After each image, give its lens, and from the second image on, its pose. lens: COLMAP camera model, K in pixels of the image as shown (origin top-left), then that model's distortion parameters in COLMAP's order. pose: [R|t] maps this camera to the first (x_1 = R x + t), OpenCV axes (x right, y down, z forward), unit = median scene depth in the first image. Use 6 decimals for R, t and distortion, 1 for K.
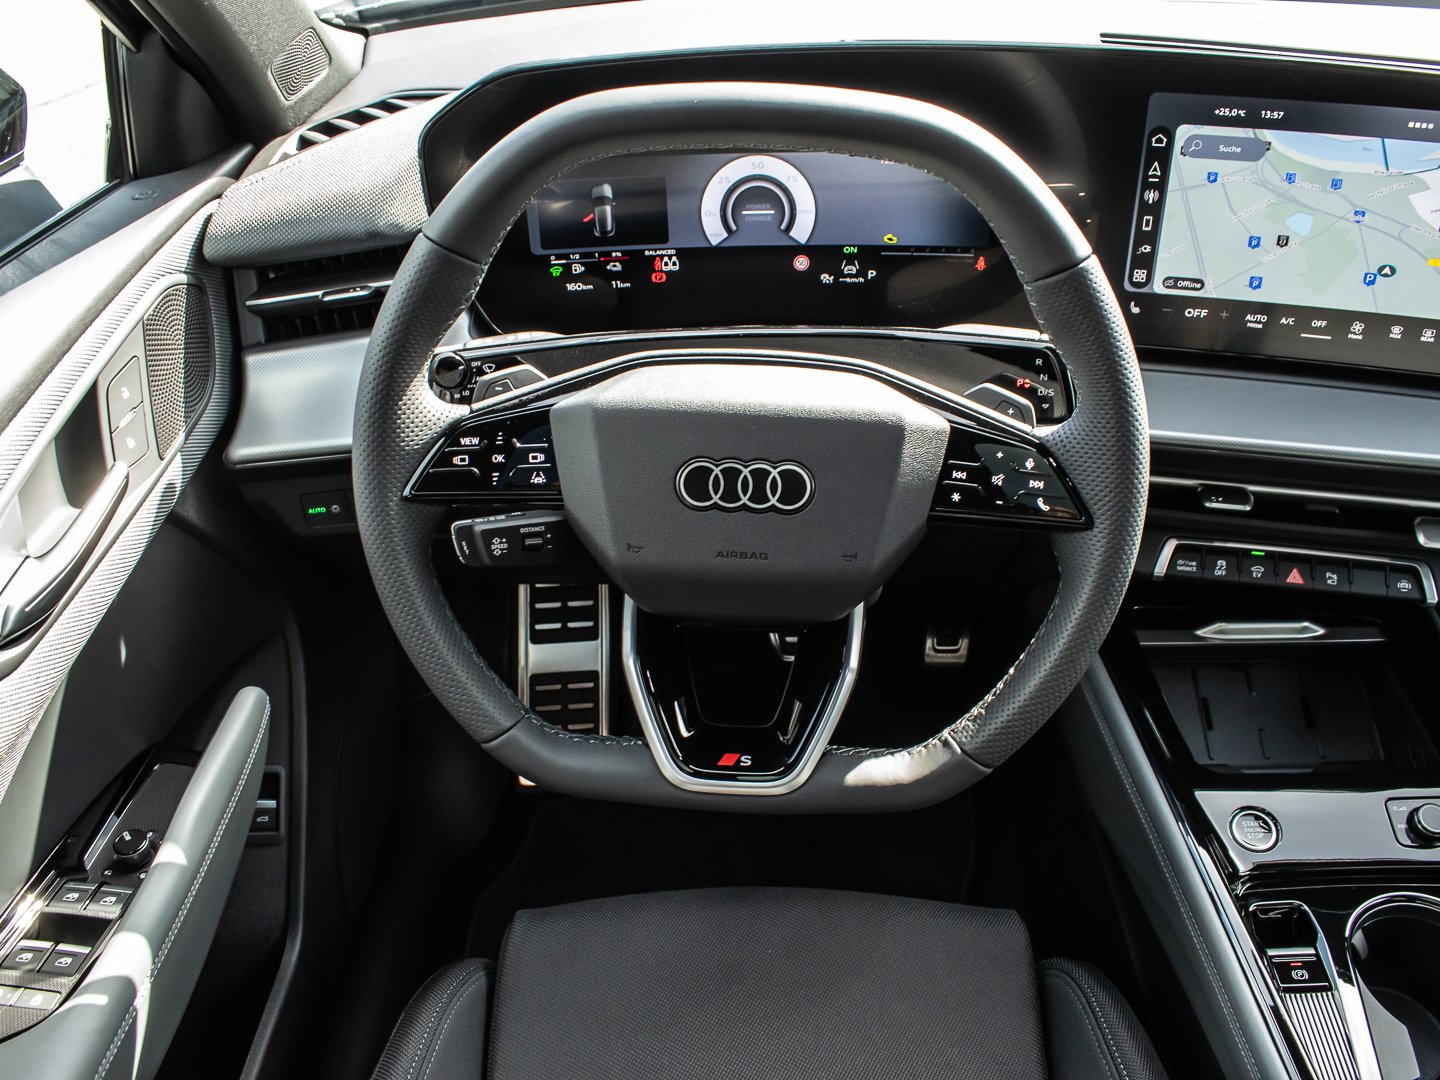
lens RADIAL K [[1138.4, 0, 665.6], [0, 1138.4, 536.2], [0, 0, 1]] dist [-0.077333, 0.002274]
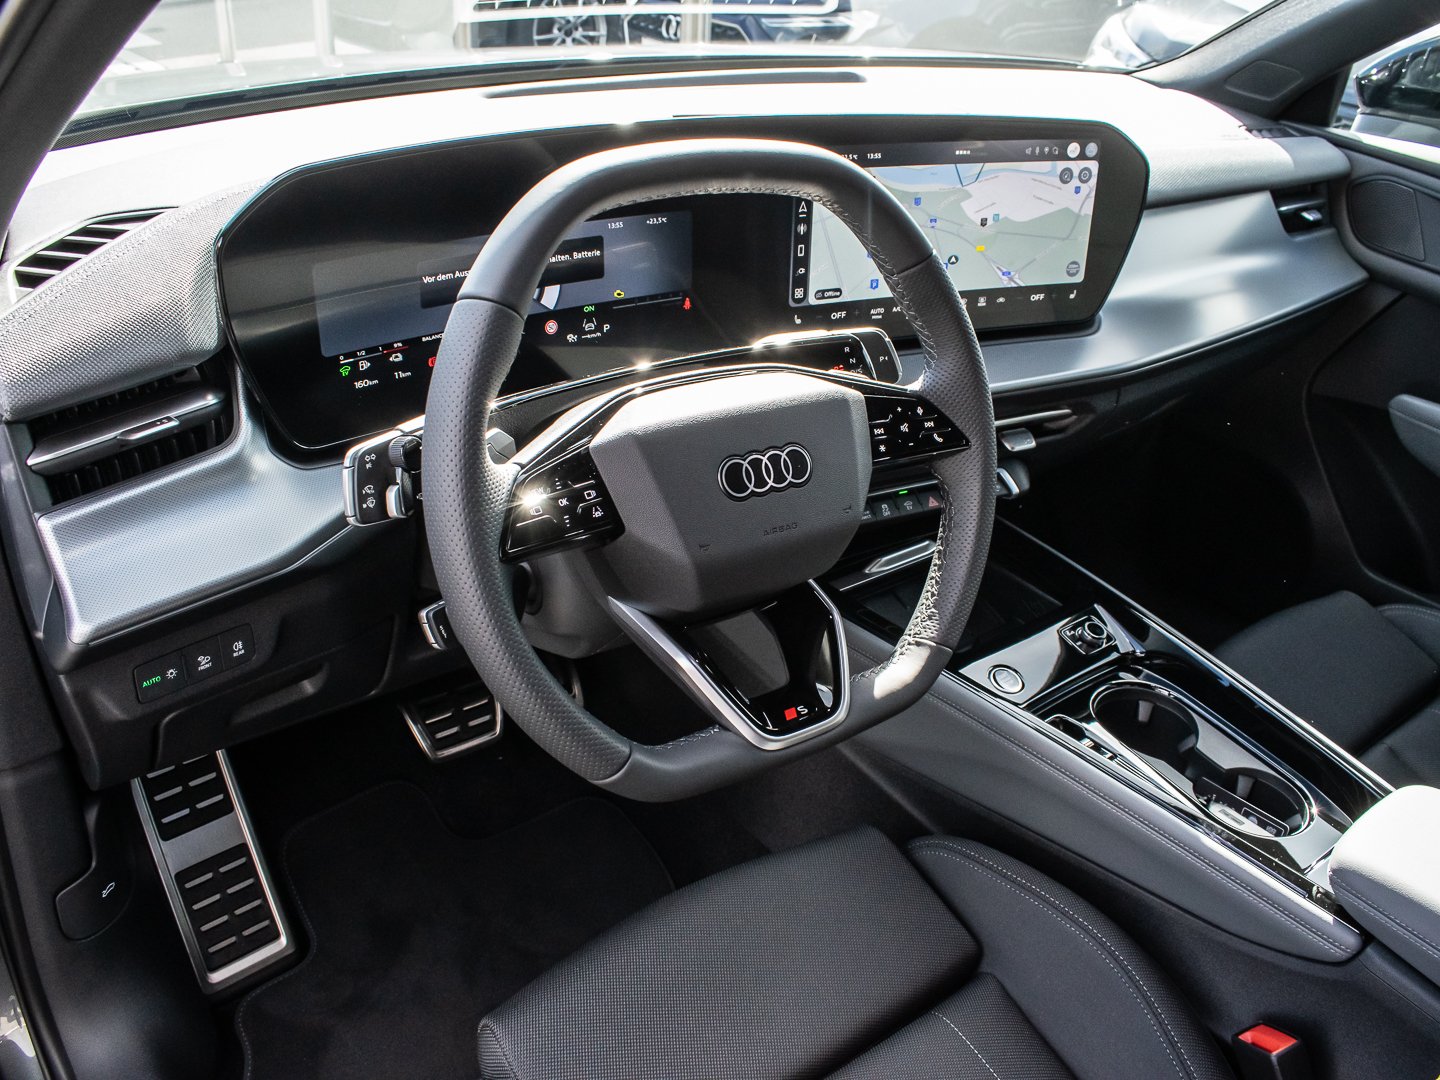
lens RADIAL K [[1138.4, 0, 665.6], [0, 1138.4, 536.2], [0, 0, 1]] dist [-0.077333, 0.002274]
pose [[0.801350, -0.242784, 0.546712, -0.450792], [0.302206, 0.953038, -0.019737, 0.007179], [-0.516245, 0.181036, 0.837088, 0.058874]]
